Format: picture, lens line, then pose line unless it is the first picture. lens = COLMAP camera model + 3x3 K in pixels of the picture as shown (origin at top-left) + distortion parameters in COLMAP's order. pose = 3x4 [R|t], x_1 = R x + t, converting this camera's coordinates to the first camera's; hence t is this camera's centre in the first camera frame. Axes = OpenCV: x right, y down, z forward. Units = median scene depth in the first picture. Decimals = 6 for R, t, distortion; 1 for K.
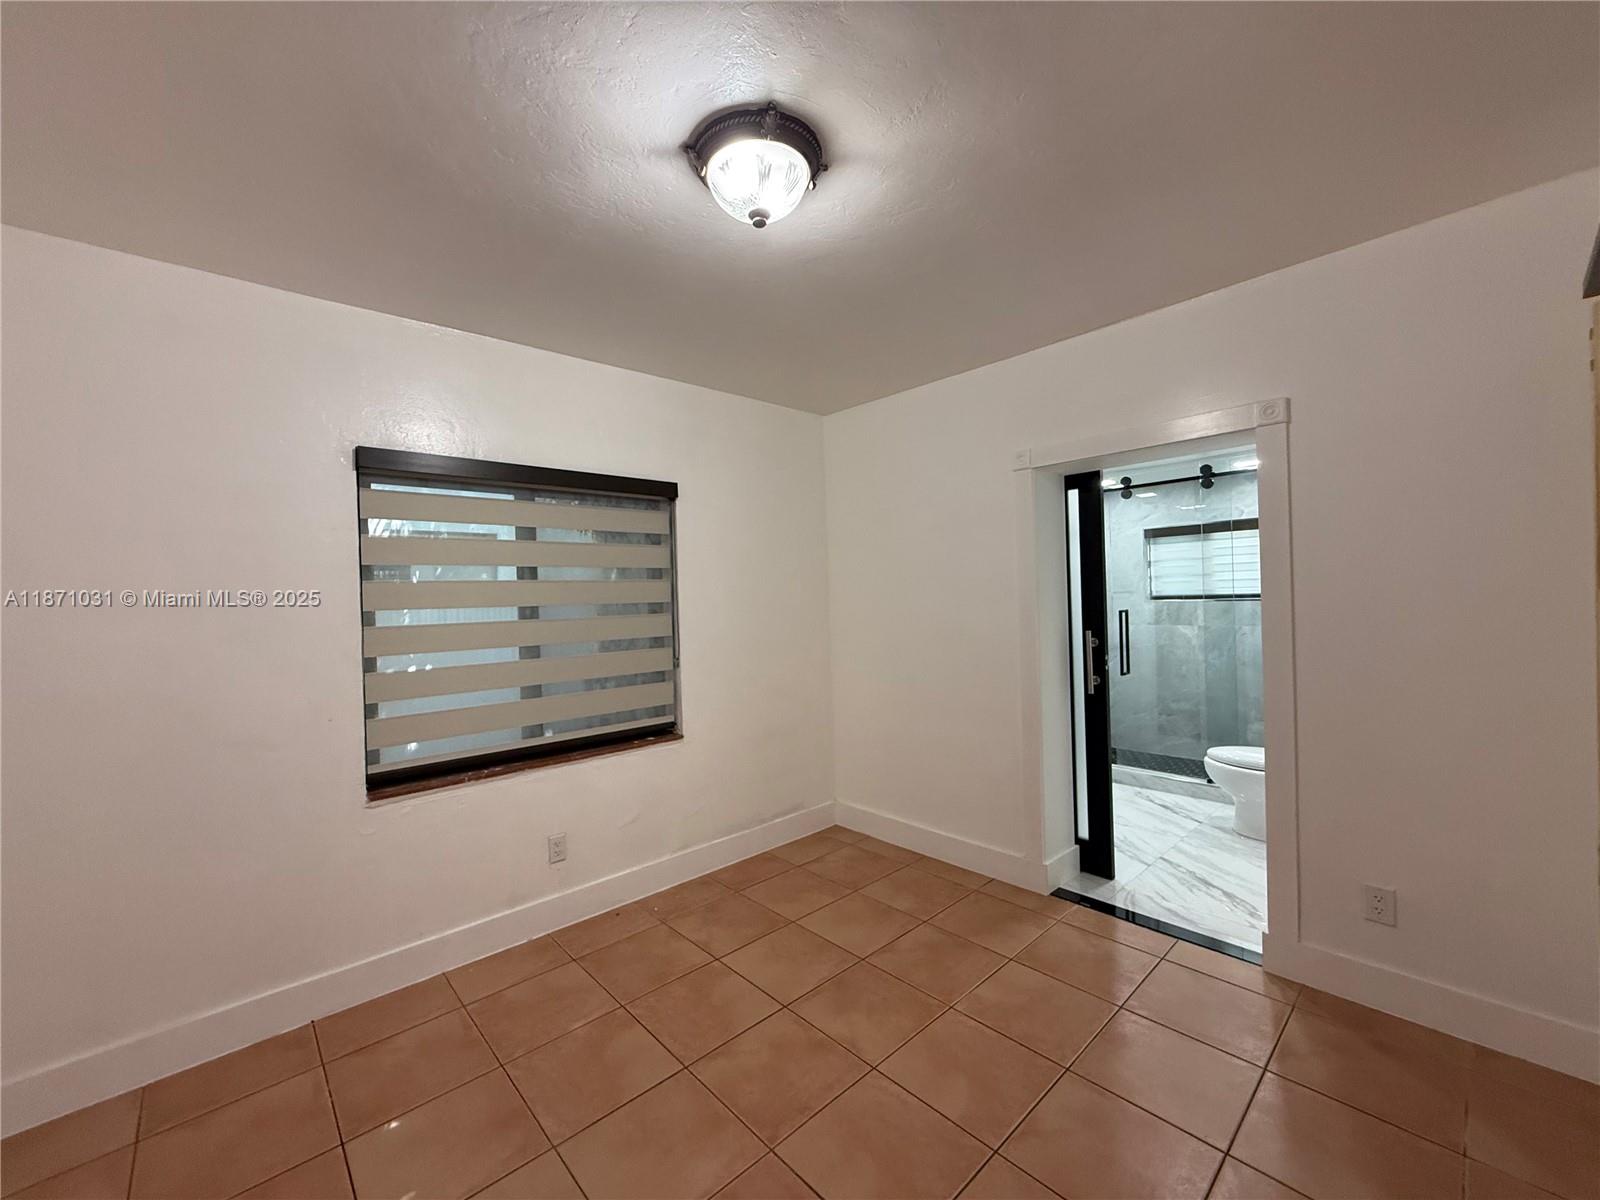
lens RADIAL K [[638.5, 0, 798.5], [0, 638.5, 598.1], [0, 0, 1]] dist [-0.003490, 0.001229]
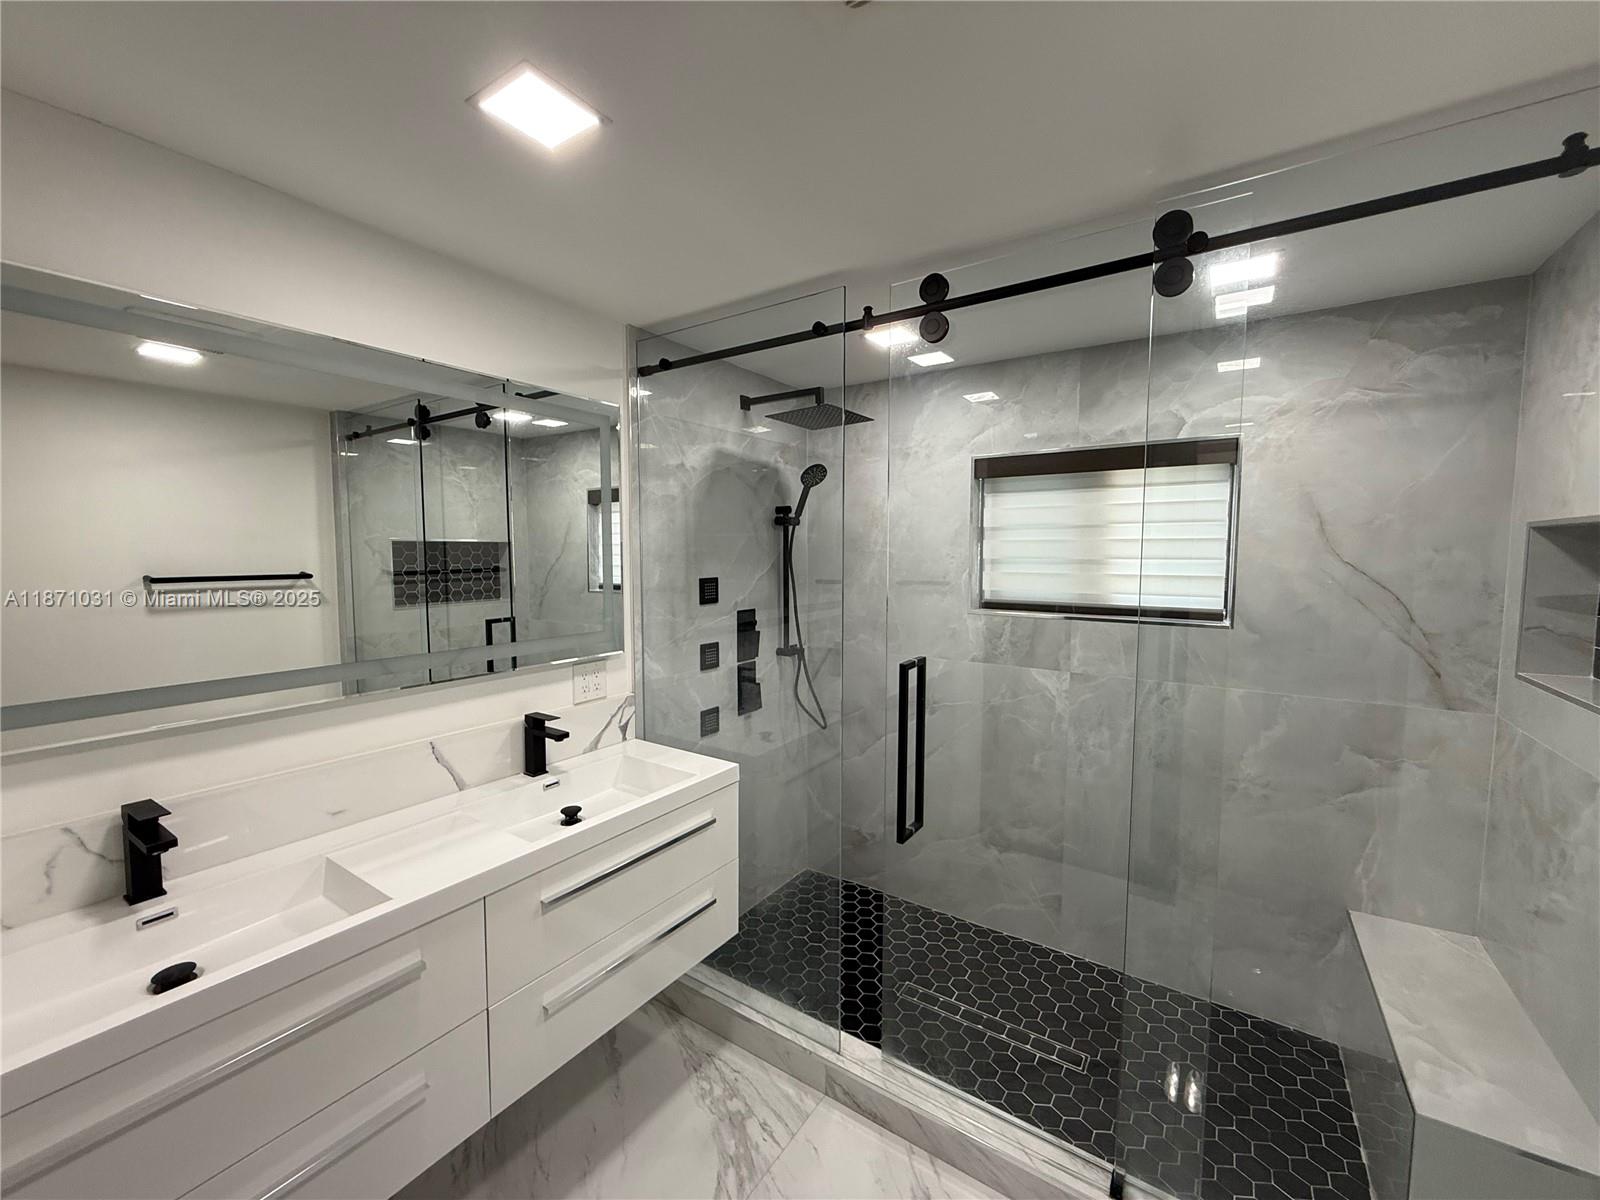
lens RADIAL K [[638.5, 0, 797.9], [0, 638.5, 599.1], [0, 0, 1]] dist [-0.003490, 0.001229]
pose [[0.971770, 0.014715, 0.235472, 0.322626], [-0.030949, 0.997379, 0.065396, -0.033375], [-0.233893, -0.070838, 0.969678, 0.597336]]
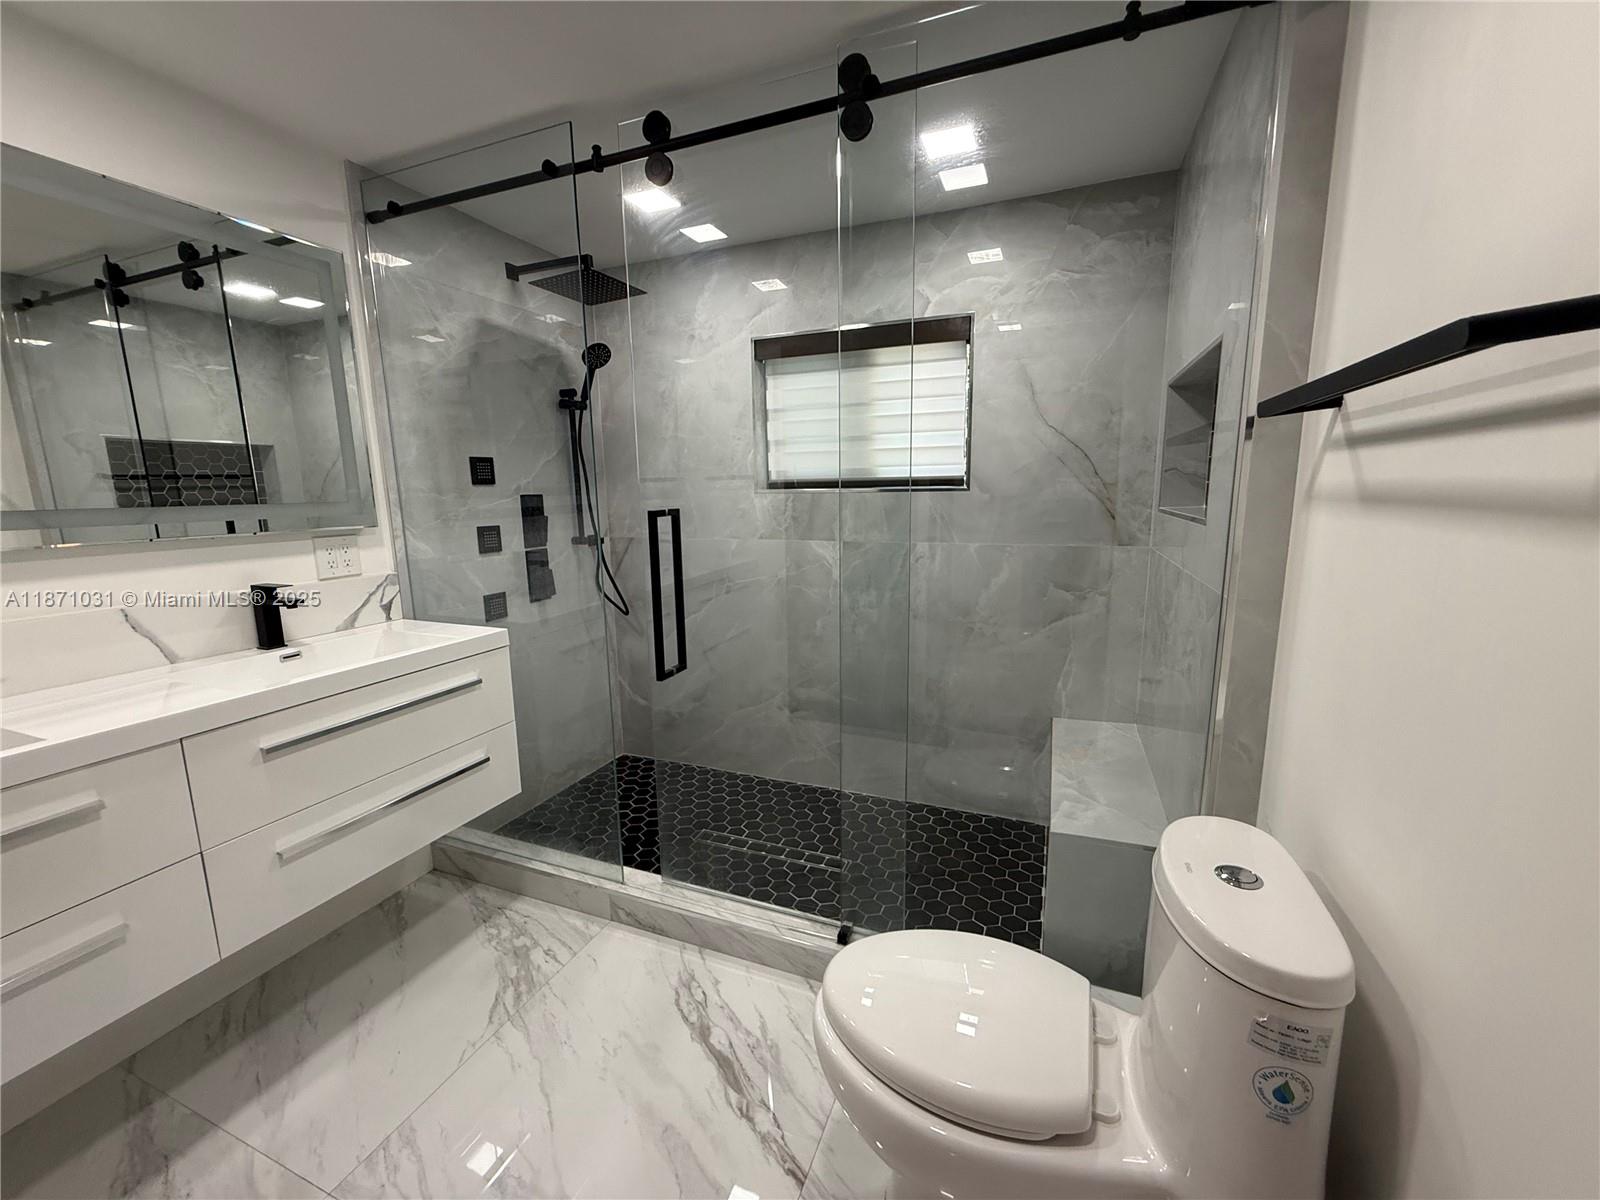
lens RADIAL K [[638.5, 0, 799.1], [0, 638.5, 599.7], [0, 0, 1]] dist [-0.003490, 0.001229]
pose [[0.900890, -0.058463, 0.430092, 0.371826], [-0.011221, 0.987419, 0.157726, 0.009651], [-0.433902, -0.146919, 0.888900, 0.555421]]
